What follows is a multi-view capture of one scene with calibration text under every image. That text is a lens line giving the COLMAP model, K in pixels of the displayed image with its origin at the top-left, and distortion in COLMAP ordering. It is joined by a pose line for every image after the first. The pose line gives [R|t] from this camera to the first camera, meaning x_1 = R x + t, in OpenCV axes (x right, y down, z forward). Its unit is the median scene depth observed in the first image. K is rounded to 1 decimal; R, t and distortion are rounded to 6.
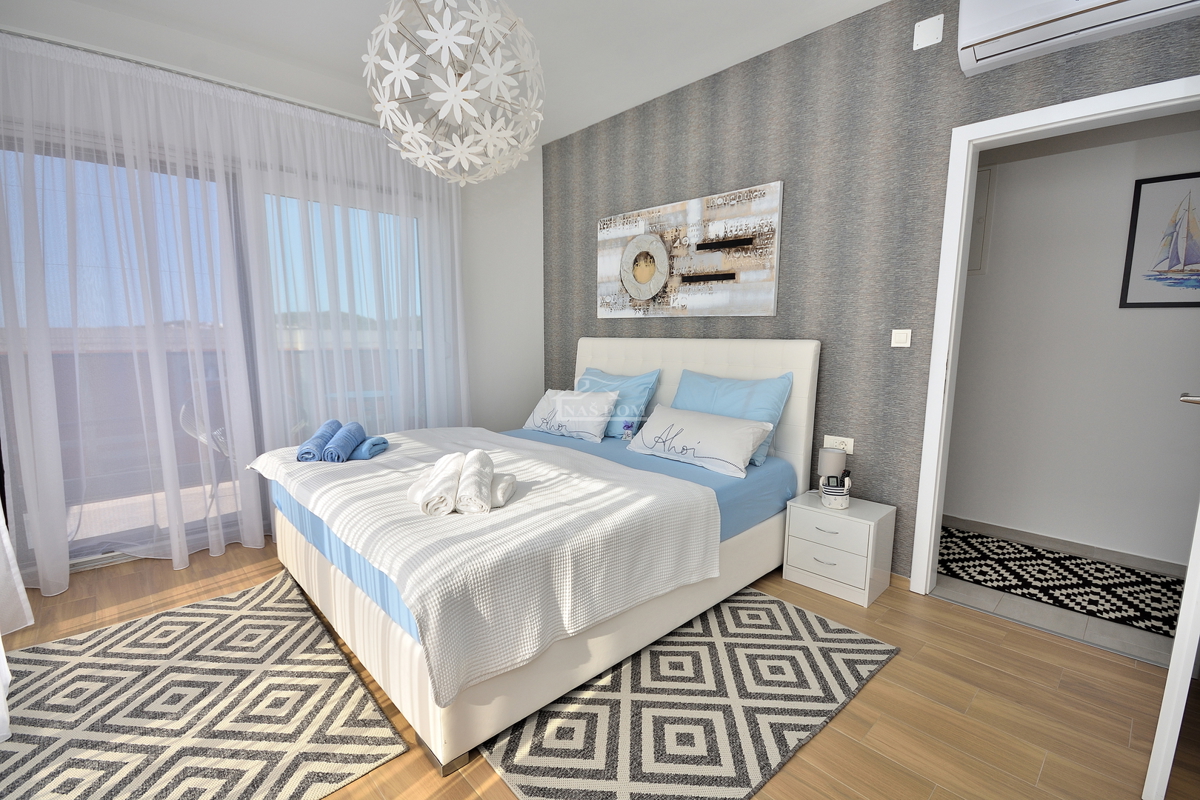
lens RADIAL K [[526.6, 0, 598.3], [0, 526.6, 405.4], [0, 0, 1]] dist [0.014829, -0.014100]
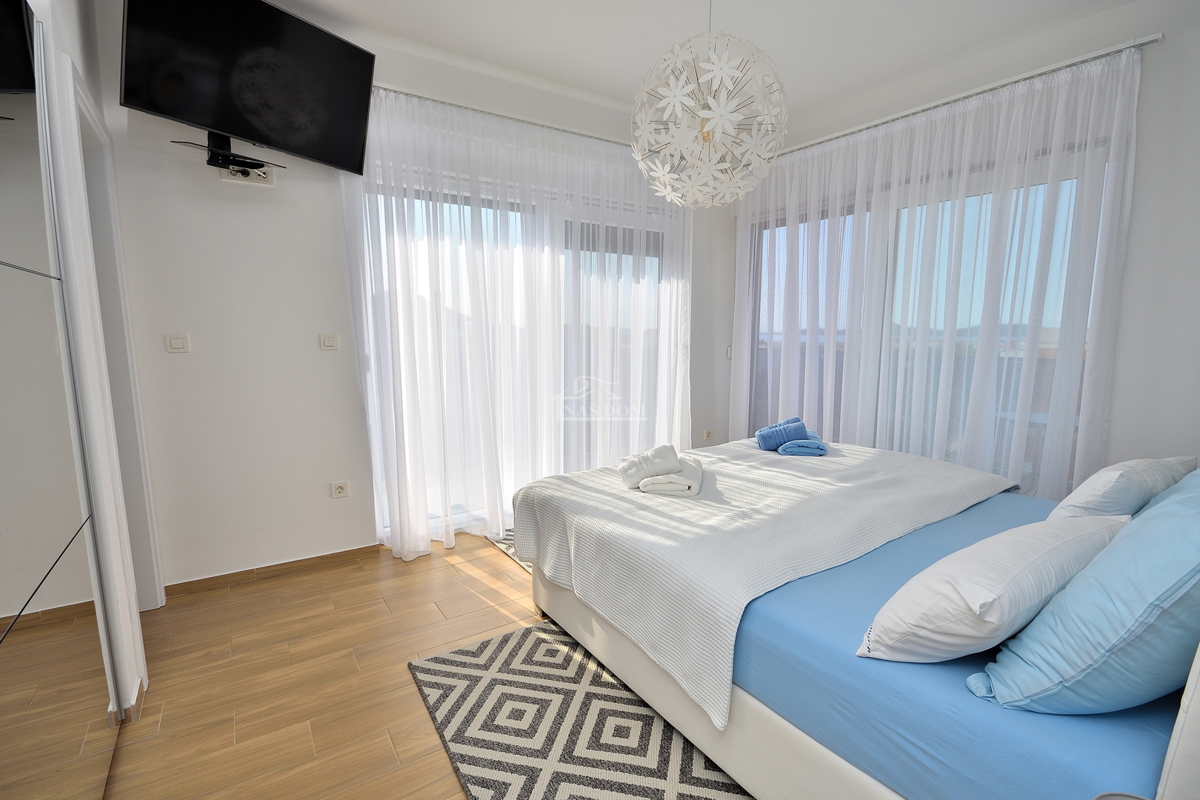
lens RADIAL K [[526.6, 0, 587.3], [0, 526.6, 396.4], [0, 0, 1]] dist [0.014829, -0.014100]
pose [[-0.153877, 0.120188, -0.980753, 0.942127], [-0.132485, 0.981102, 0.141017, -0.160906], [0.979168, 0.151634, -0.135046, 0.981279]]
